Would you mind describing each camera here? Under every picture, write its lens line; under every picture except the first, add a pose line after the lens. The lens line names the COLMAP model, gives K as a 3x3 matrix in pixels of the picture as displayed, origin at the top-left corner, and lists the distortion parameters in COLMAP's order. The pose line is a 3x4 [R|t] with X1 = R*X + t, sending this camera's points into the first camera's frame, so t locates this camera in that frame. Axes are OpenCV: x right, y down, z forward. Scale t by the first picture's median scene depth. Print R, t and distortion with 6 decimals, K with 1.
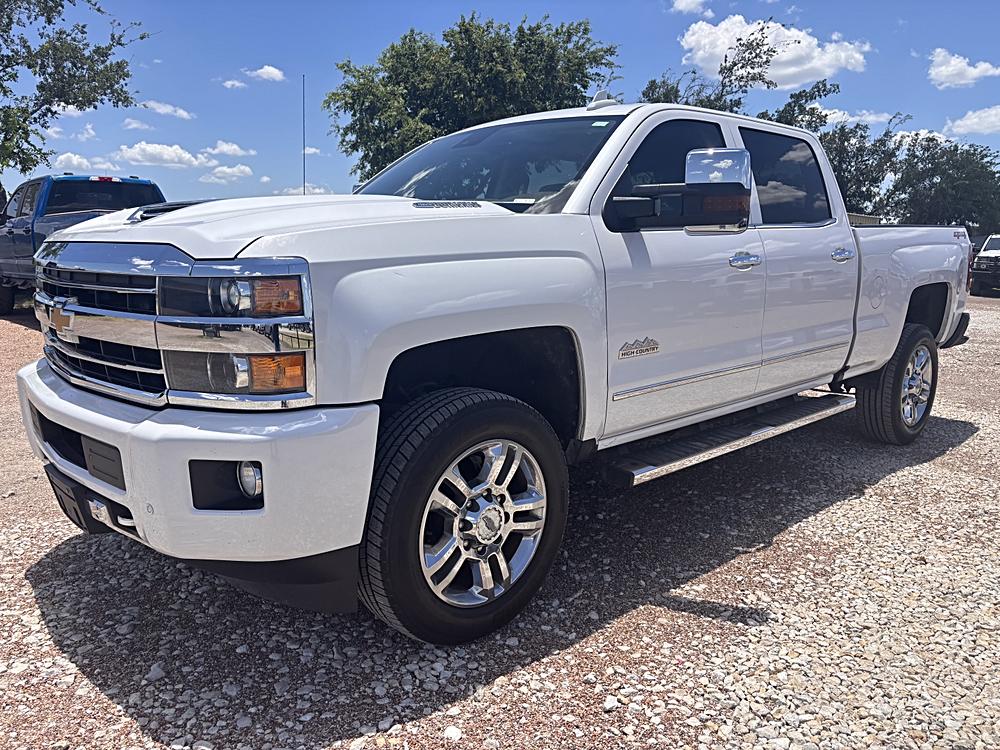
lens RADIAL K [[755.4, 0, 501.2], [0, 755.4, 371.6], [0, 0, 1]] dist [0.052160, -0.048778]
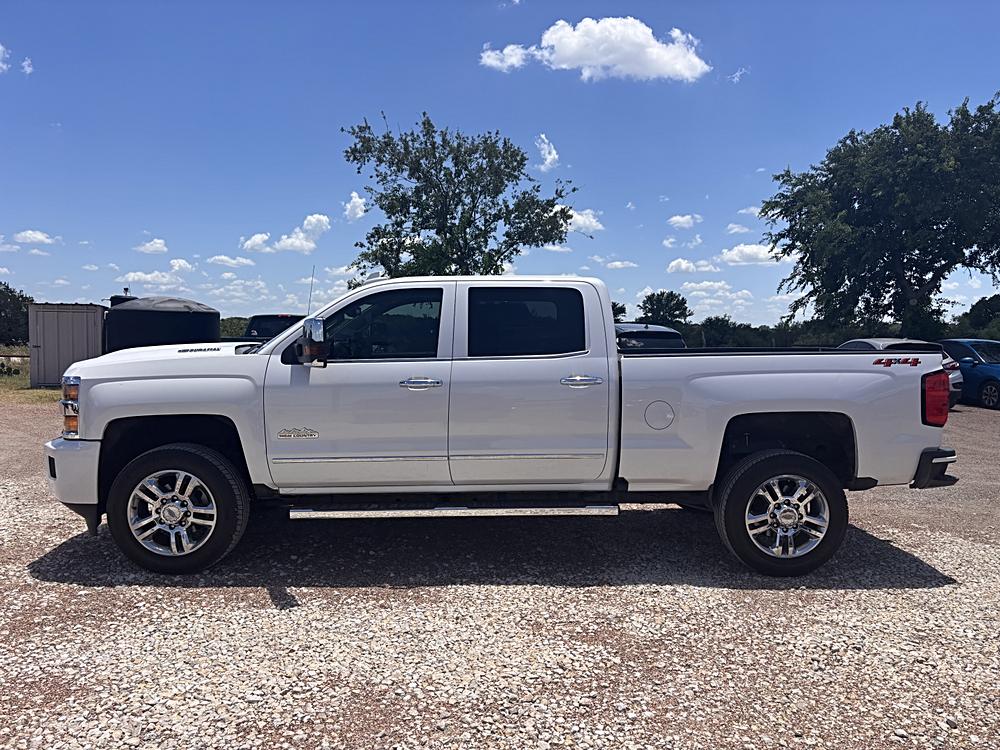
lens RADIAL K [[755.4, 0, 502.3], [0, 755.4, 363.1], [0, 0, 1]] dist [0.052160, -0.048778]
pose [[0.746872, 0.022740, -0.664579, 1.435743], [-0.109541, 0.989969, -0.089232, -0.075285], [0.655883, 0.139443, 0.741871, 0.035979]]
